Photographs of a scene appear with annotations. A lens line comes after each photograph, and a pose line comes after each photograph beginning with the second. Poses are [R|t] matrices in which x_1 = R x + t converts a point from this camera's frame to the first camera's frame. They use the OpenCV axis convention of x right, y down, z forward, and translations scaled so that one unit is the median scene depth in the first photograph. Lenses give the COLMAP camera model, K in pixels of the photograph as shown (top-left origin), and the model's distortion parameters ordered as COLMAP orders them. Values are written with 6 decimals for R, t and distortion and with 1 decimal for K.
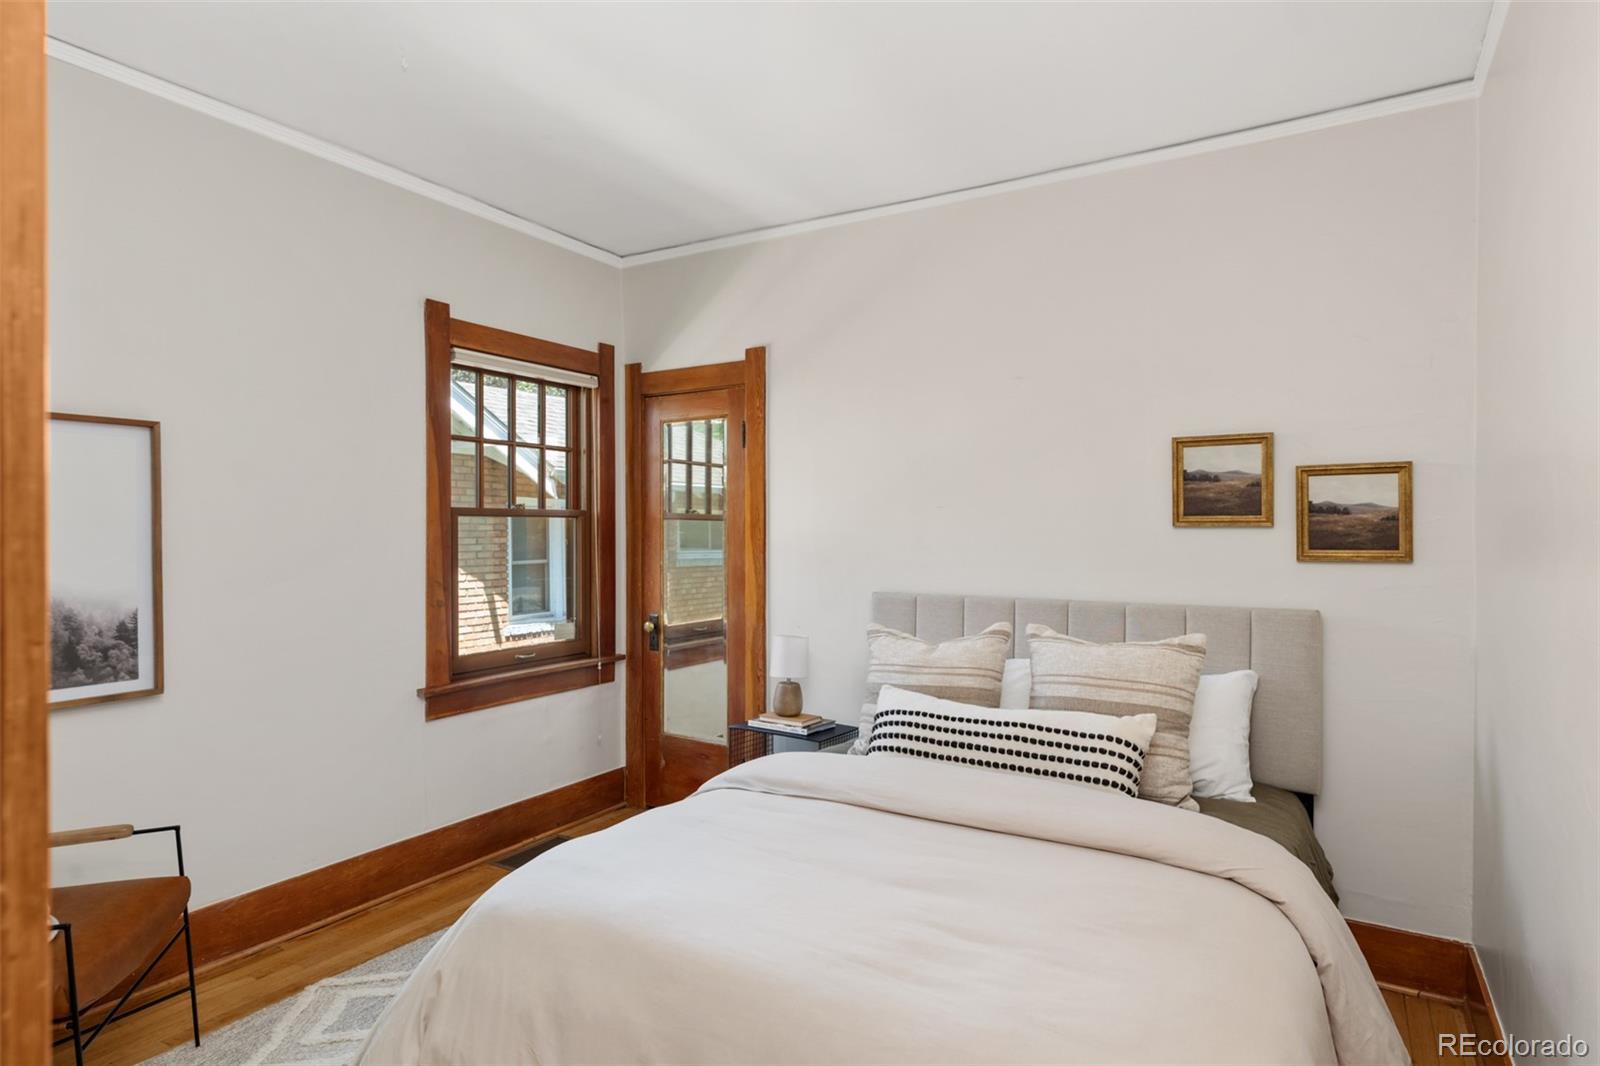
lens RADIAL K [[878.4, 0, 795.7], [0, 878.4, 534.2], [0, 0, 1]] dist [0.014972, -0.000651]
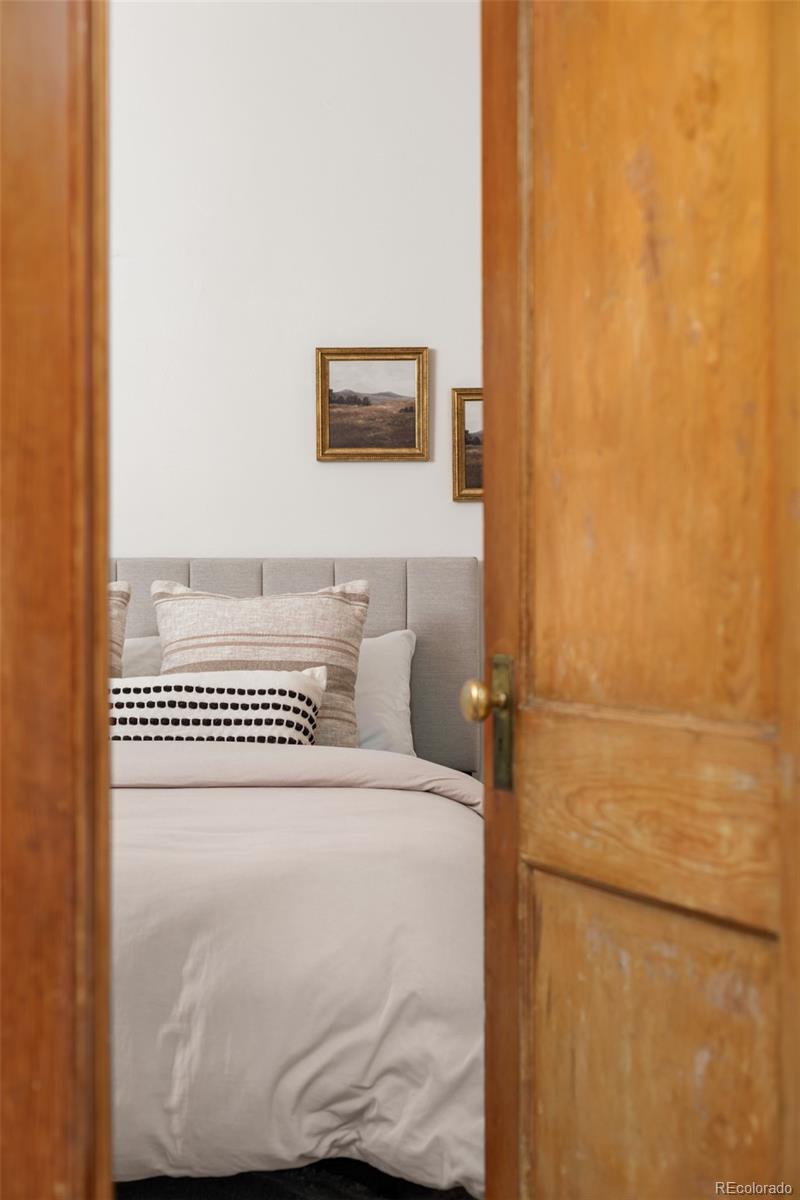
lens RADIAL K [[1776.9, 0, 400.3], [0, 1776.9, 599.1], [0, 0, 1]] dist [0.002441, 0.000000]
pose [[0.852375, -0.007815, 0.522872, -0.385221], [0.002711, 0.999941, 0.010526, 0.111634], [-0.522924, -0.007555, 0.852346, -0.447438]]
